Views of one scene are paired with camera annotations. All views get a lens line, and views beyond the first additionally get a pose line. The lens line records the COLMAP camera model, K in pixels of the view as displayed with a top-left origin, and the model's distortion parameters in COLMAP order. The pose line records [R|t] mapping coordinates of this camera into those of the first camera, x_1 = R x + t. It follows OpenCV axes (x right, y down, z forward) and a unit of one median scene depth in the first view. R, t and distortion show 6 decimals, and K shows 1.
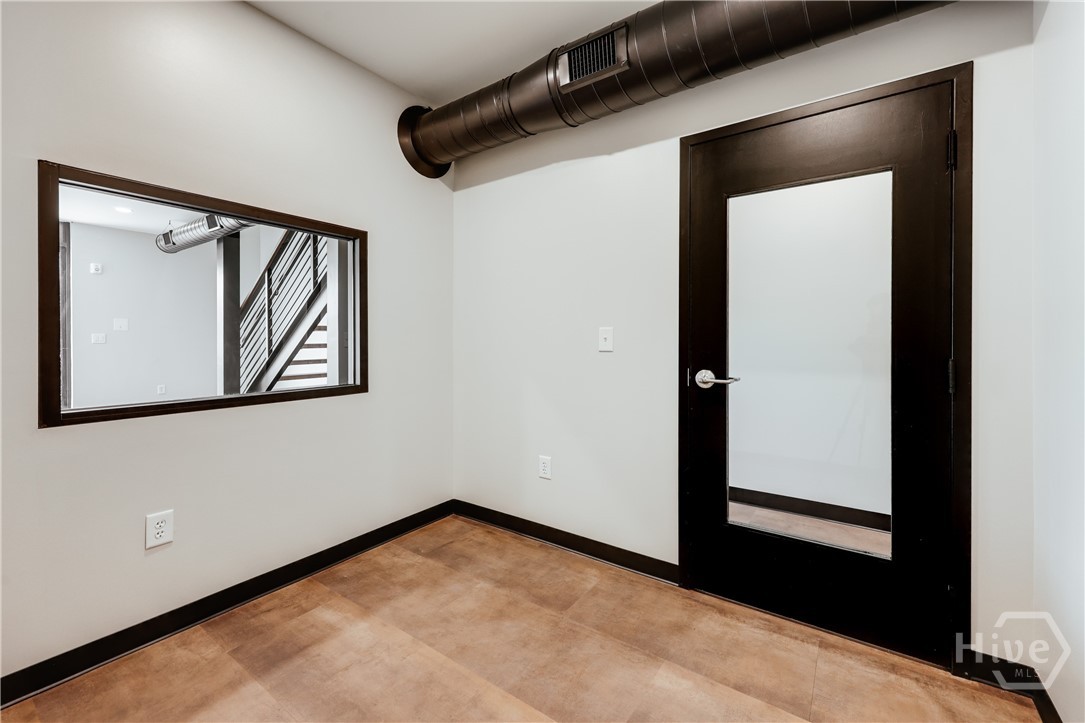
lens RADIAL K [[445.9, 0, 540.9], [0, 445.9, 349.3], [0, 0, 1]] dist [-0.000387, -0.000076]
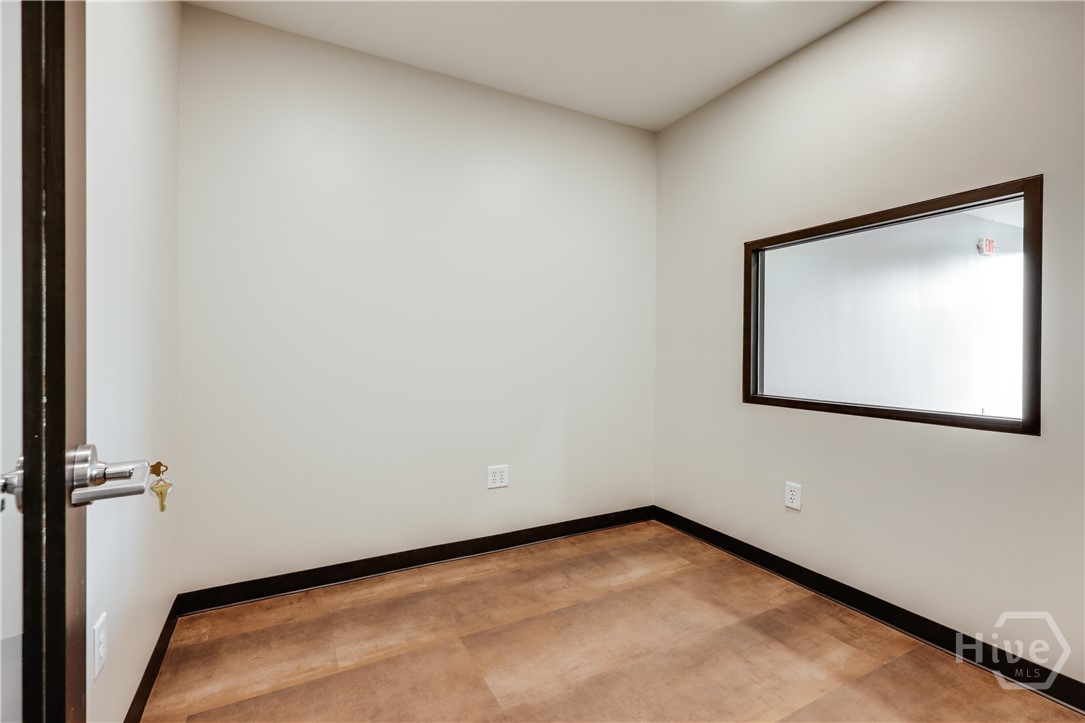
lens RADIAL K [[488.2, 0, 542.5], [0, 488.2, 361.5], [0, 0, 1]] dist [-0.000210, 0.000011]
pose [[-0.447034, 0.022557, -0.894232, 0.748744], [-0.020272, 0.999170, 0.035339, -0.024007], [0.894287, 0.033926, -0.446206, 0.991655]]
